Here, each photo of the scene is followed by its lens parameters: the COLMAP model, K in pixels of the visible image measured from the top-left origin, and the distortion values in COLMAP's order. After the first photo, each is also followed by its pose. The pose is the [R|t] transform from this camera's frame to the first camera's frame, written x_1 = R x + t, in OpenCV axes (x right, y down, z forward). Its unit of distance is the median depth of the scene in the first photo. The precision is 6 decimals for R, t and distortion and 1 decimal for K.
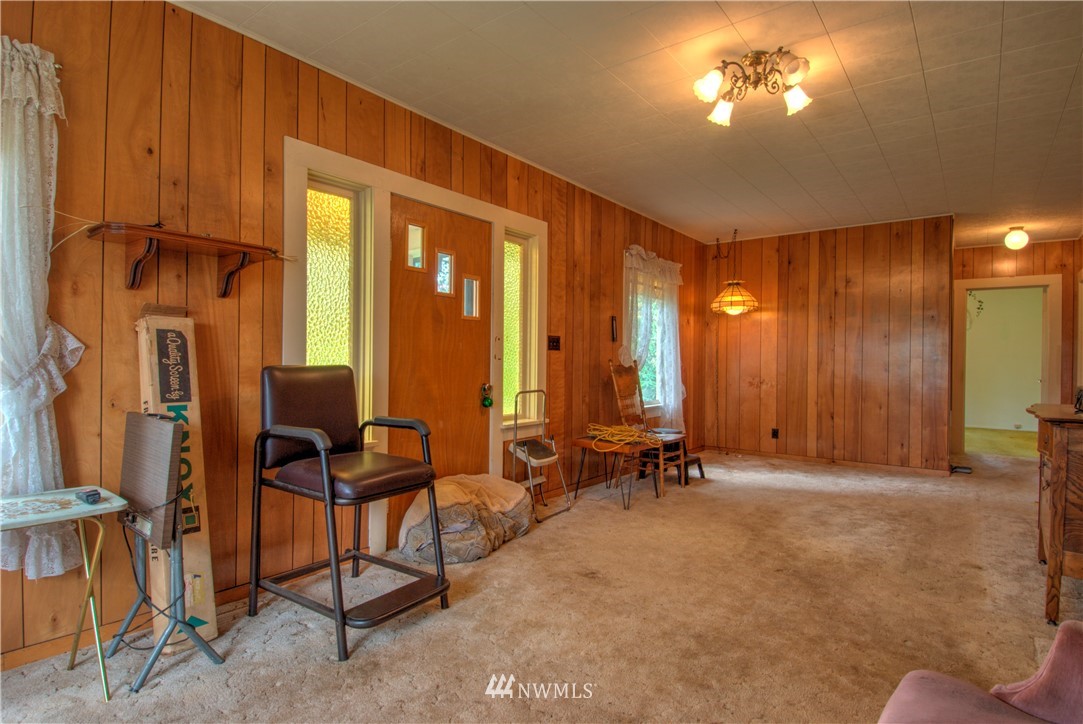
lens RADIAL K [[558.0, 0, 547.0], [0, 558.0, 361.8], [0, 0, 1]] dist [-0.000709, -0.005378]
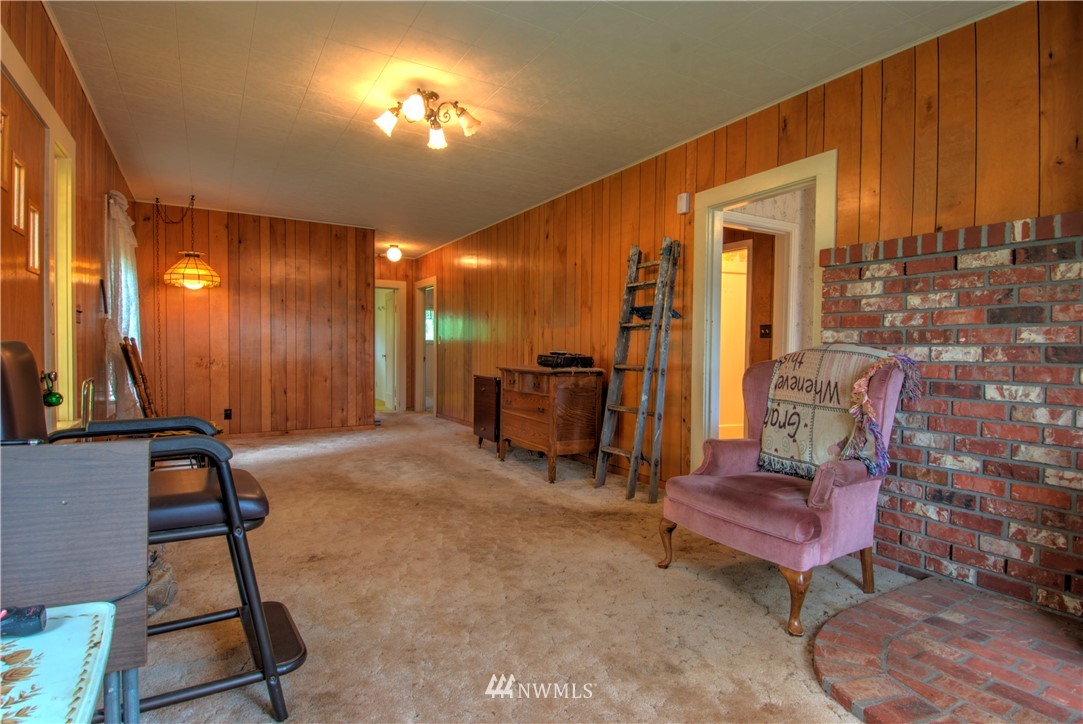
lens RADIAL K [[558.0, 0, 546.3], [0, 558.0, 358.7], [0, 0, 1]] dist [-0.000709, -0.005378]
pose [[0.366886, -0.024103, 0.929953, -0.322706], [-0.000524, 0.999659, 0.026117, 0.005267], [-0.930266, -0.010069, 0.366749, 0.133342]]
